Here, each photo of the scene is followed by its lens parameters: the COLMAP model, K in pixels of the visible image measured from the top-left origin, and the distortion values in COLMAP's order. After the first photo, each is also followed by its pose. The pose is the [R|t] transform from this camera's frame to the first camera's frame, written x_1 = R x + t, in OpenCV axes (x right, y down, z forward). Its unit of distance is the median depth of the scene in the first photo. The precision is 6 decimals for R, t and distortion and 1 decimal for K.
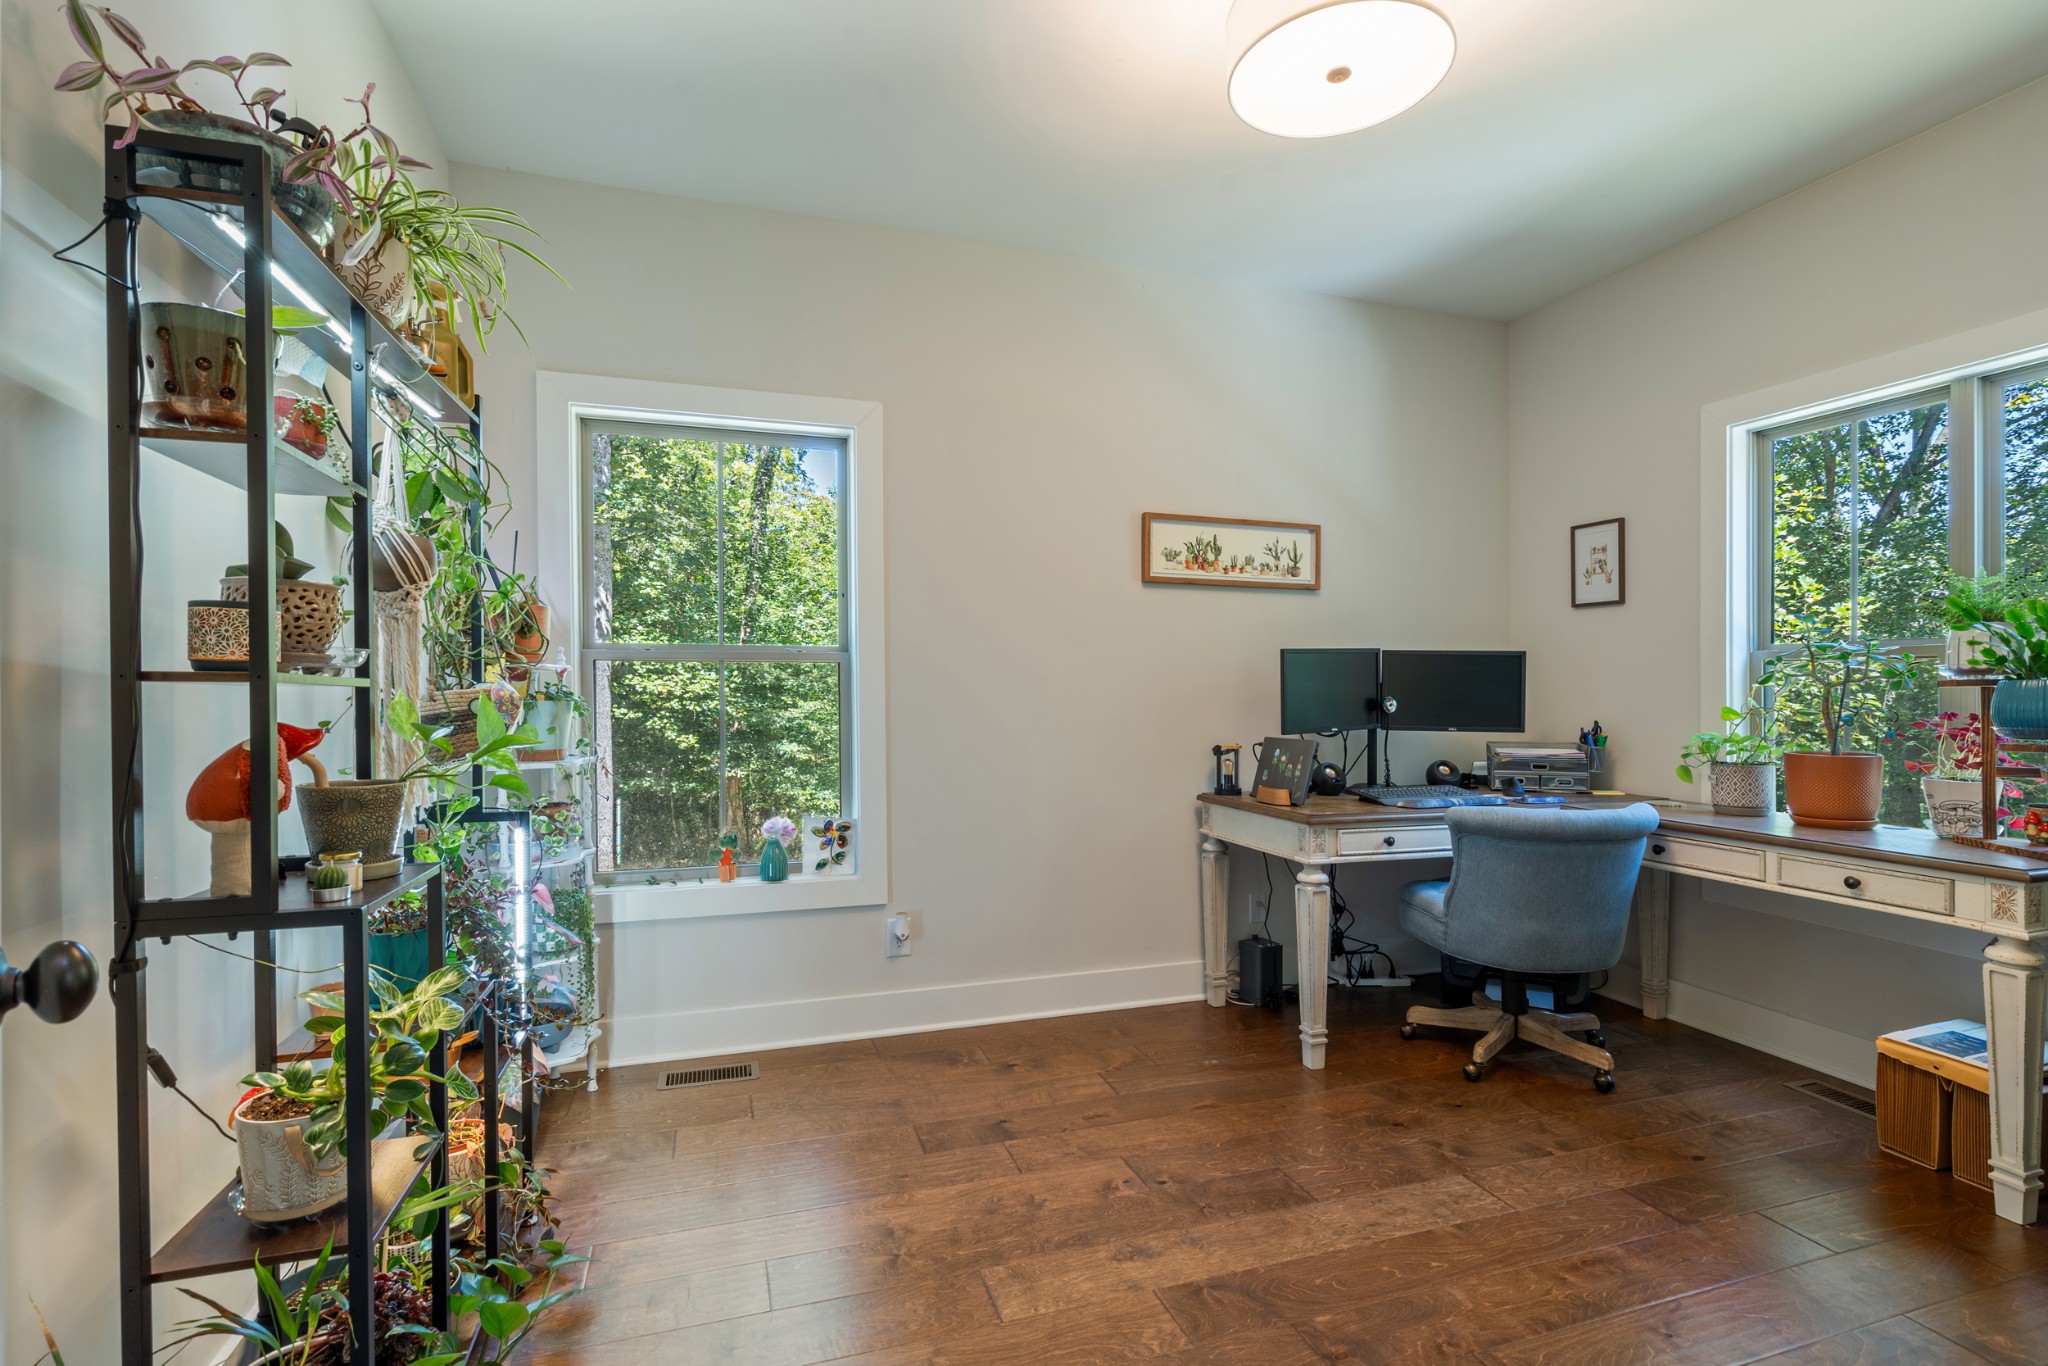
lens RADIAL K [[932.0, 0, 1024.0], [0, 932.0, 683.0], [0, 0, 1]] dist [0.001573, 0.000744]
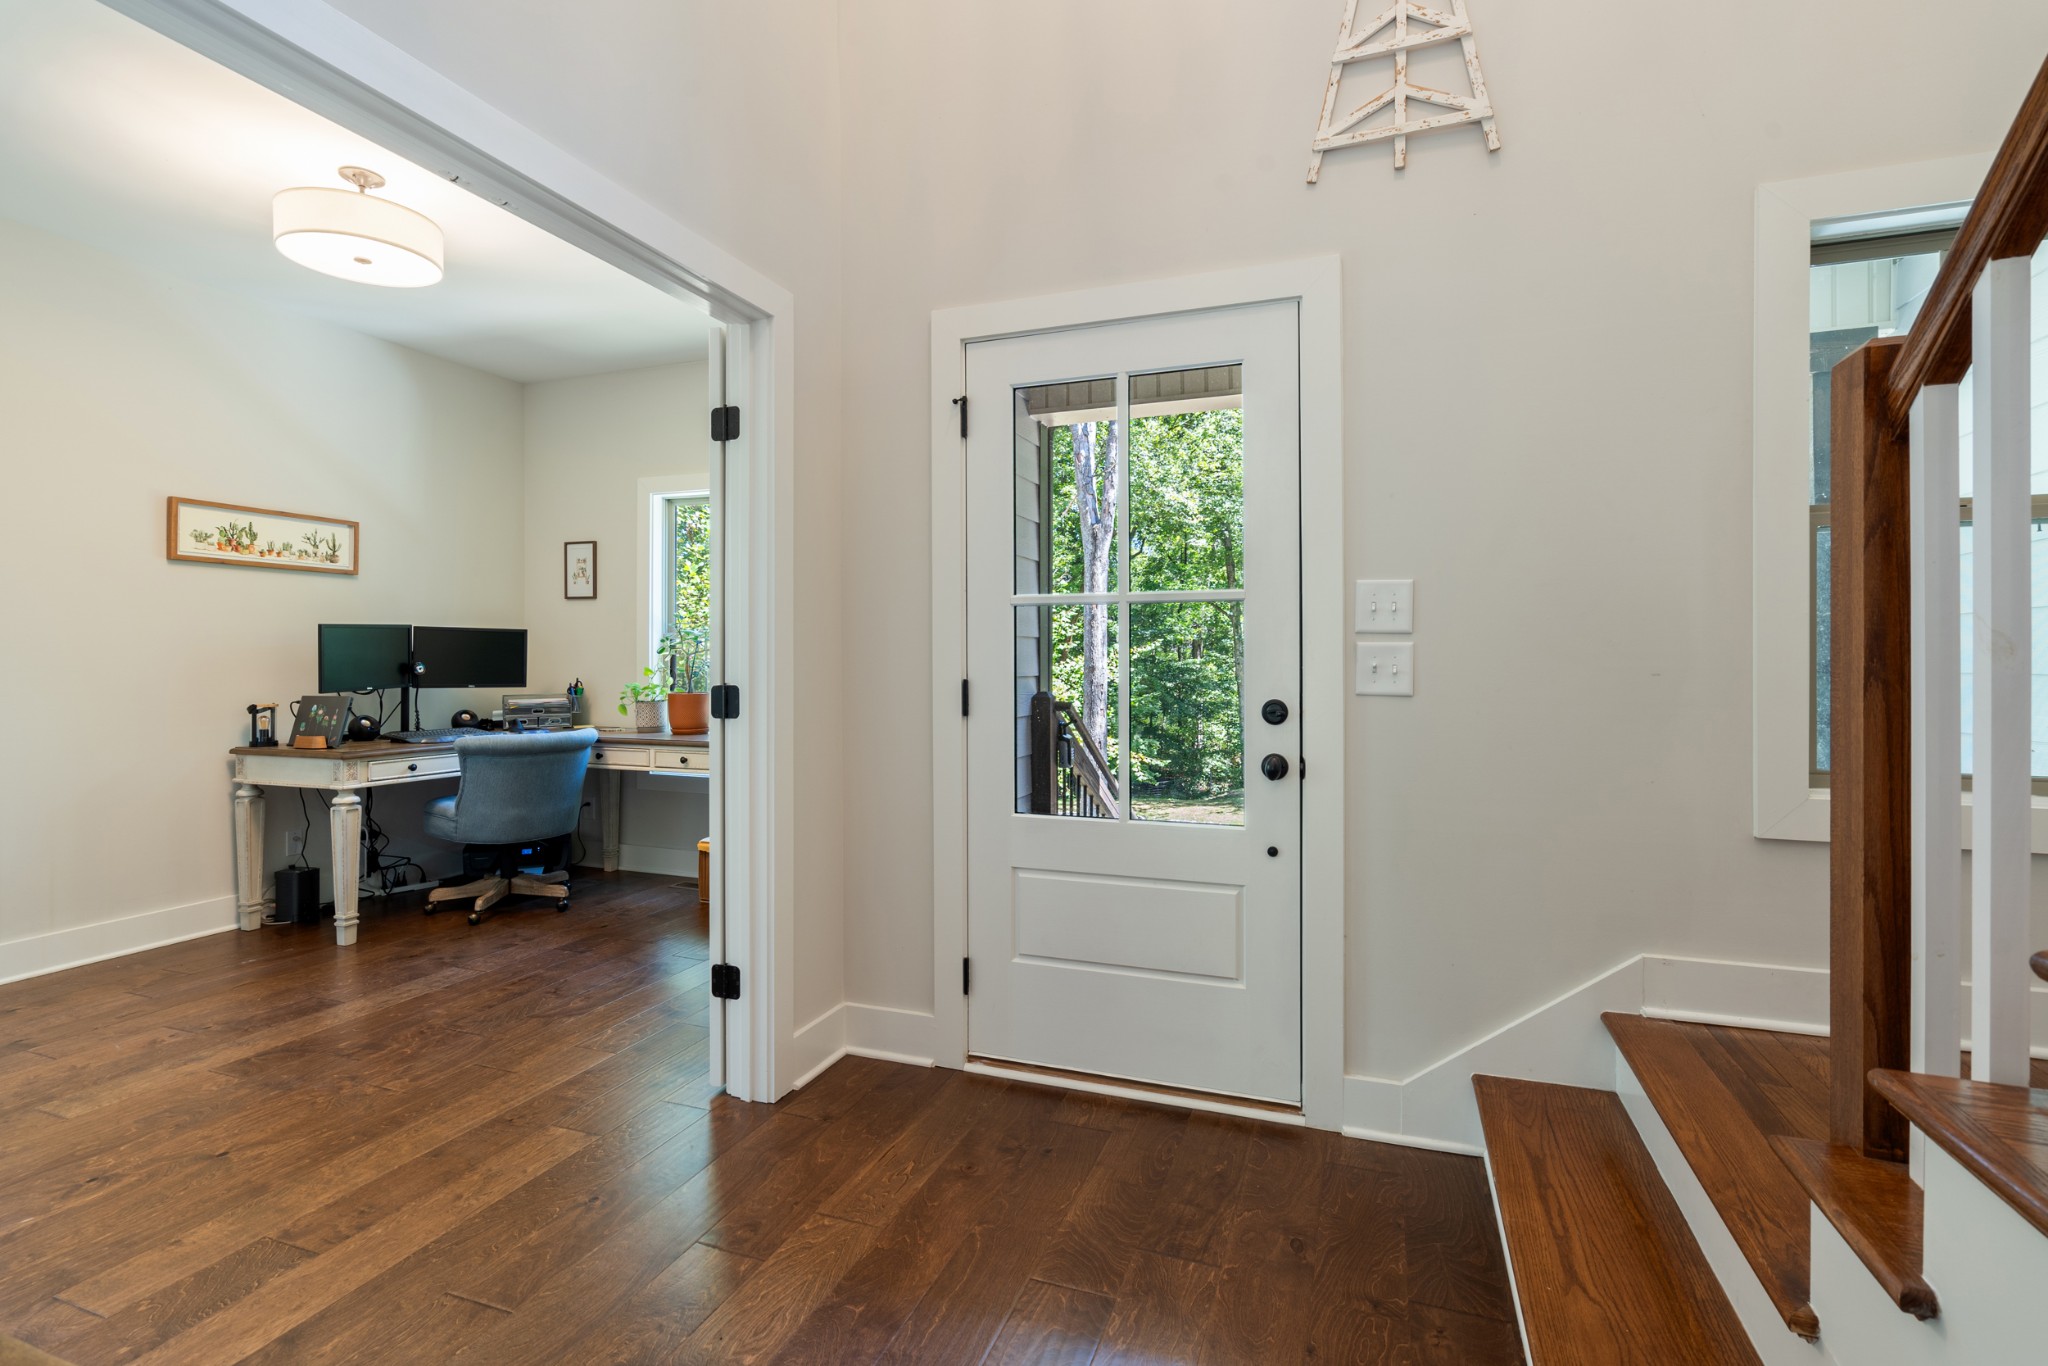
lens RADIAL K [[932.5, 0, 1015.4], [0, 932.5, 653.9], [0, 0, 1]] dist [-0.002023, -0.000215]
pose [[0.616838, 0.001865, 0.787088, -0.120446], [-0.005957, 0.999980, 0.002299, -0.005000], [-0.787067, -0.006107, 0.616837, -0.466318]]
